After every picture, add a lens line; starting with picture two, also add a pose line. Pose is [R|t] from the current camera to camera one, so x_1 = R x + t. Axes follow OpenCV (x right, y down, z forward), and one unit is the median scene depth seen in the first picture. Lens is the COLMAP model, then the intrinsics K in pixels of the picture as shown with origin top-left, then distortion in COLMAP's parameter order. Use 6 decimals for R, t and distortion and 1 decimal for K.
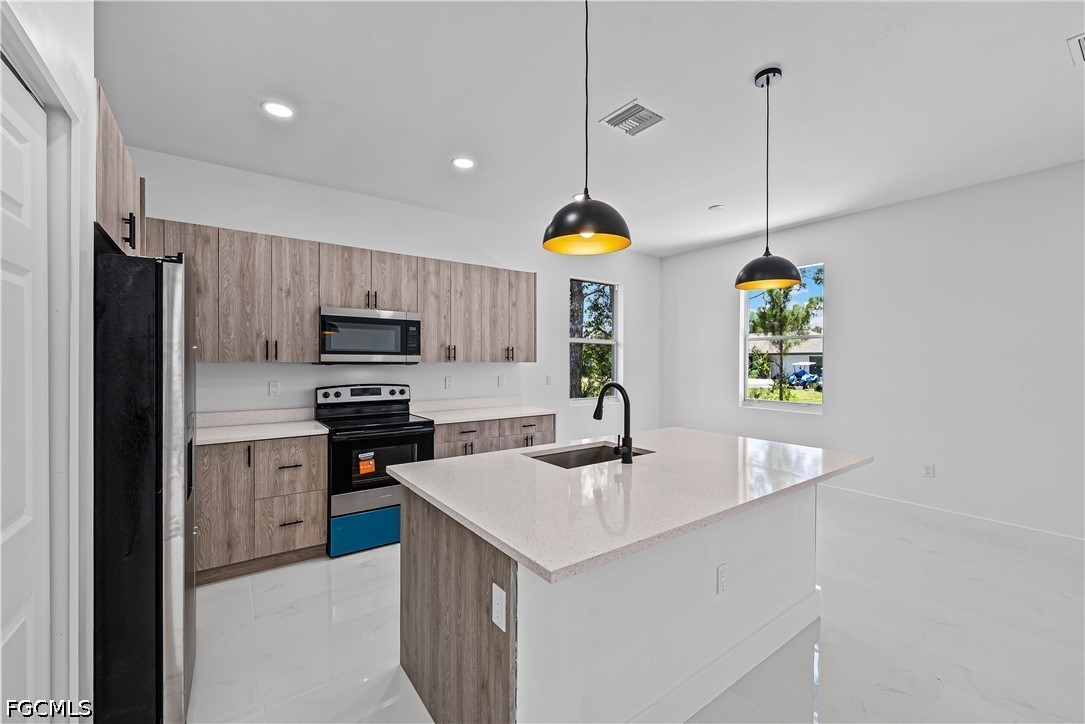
lens RADIAL K [[438.2, 0, 542.5], [0, 438.2, 362.0], [0, 0, 1]] dist [-0.000796, -0.000075]
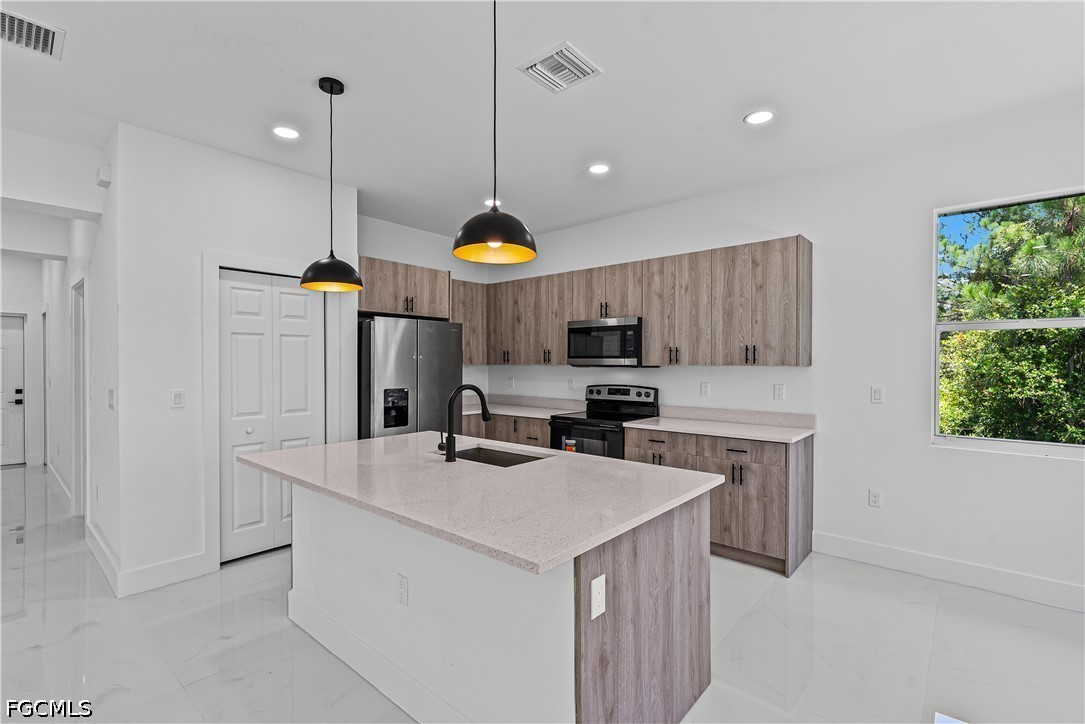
lens RADIAL K [[484.7, 0, 542.0], [0, 484.7, 366.2], [0, 0, 1]] dist [0.002547, 0.000098]
pose [[0.224032, 0.002700, -0.974578, 0.743028], [-0.005018, 0.999986, 0.001616, 0.001906], [0.974569, 0.004529, 0.224042, 0.522117]]
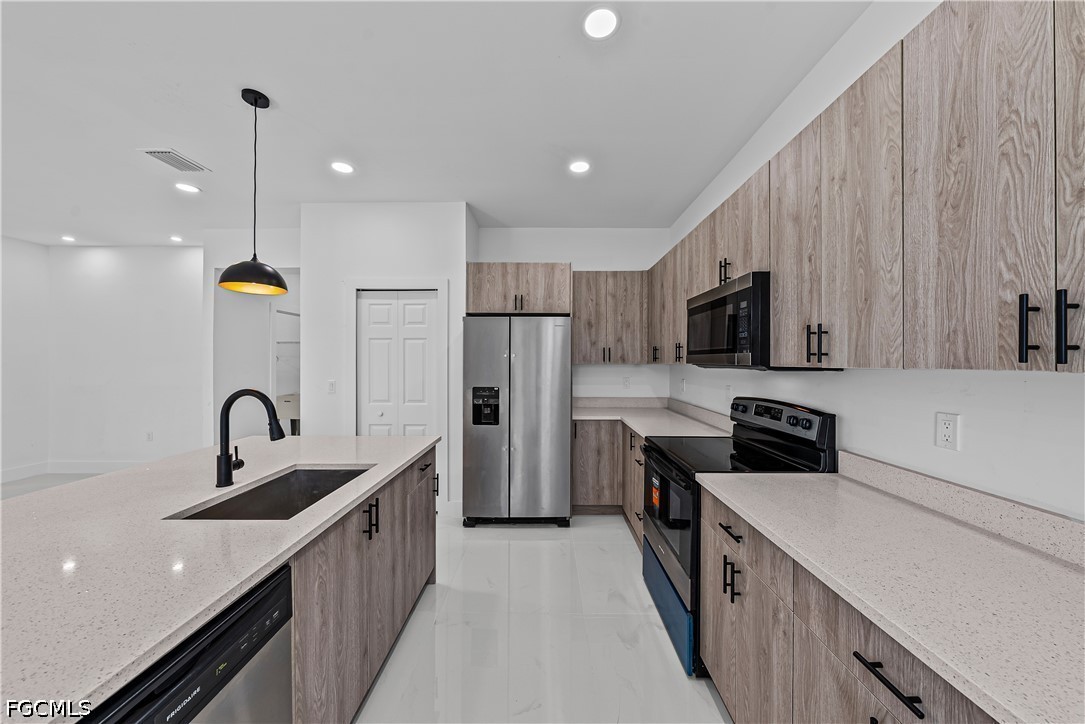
lens RADIAL K [[368.2, 0, 542.5], [0, 368.2, 362.0], [0, 0, 1]] dist [-0.002282, -0.000166]
pose [[-0.593915, -0.004260, -0.804516, 0.216286], [-0.007837, 0.999969, 0.000490, -0.001988], [0.804490, 0.006596, -0.593930, 1.033425]]
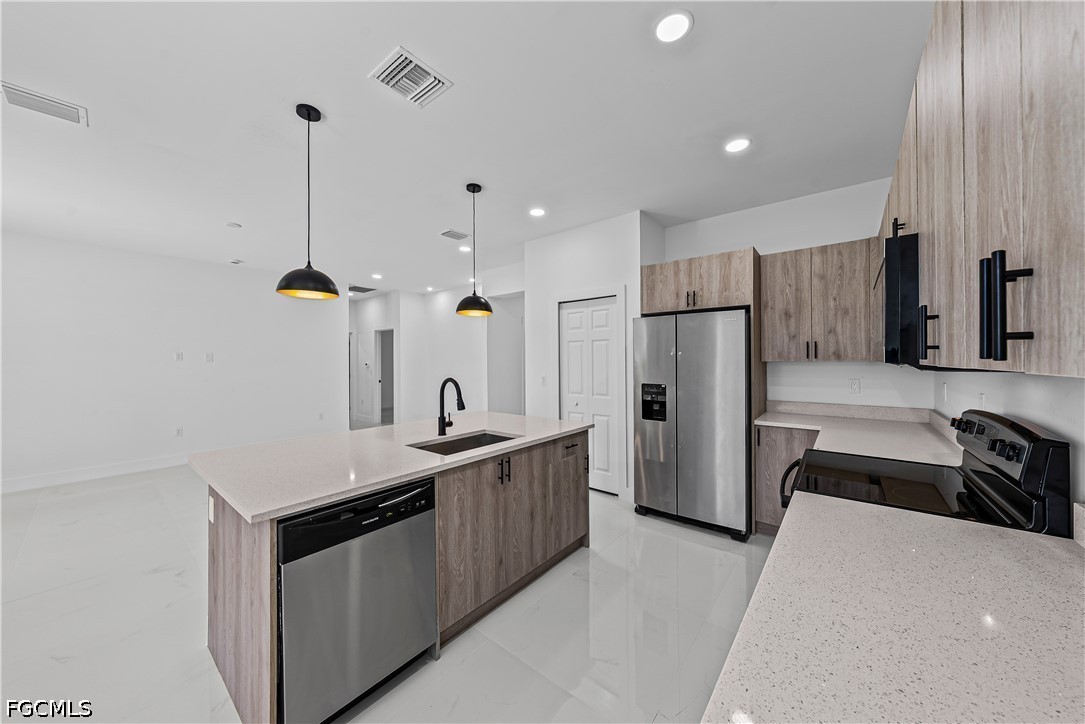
lens RADIAL K [[370.9, 0, 545.5], [0, 370.9, 359.7], [0, 0, 1]] dist [-0.000686, -0.000117]
pose [[-0.965771, 0.001219, -0.259393, 0.098415], [0.000586, 0.999997, 0.002519, -0.003580], [0.259395, 0.002281, -0.965769, 1.211420]]
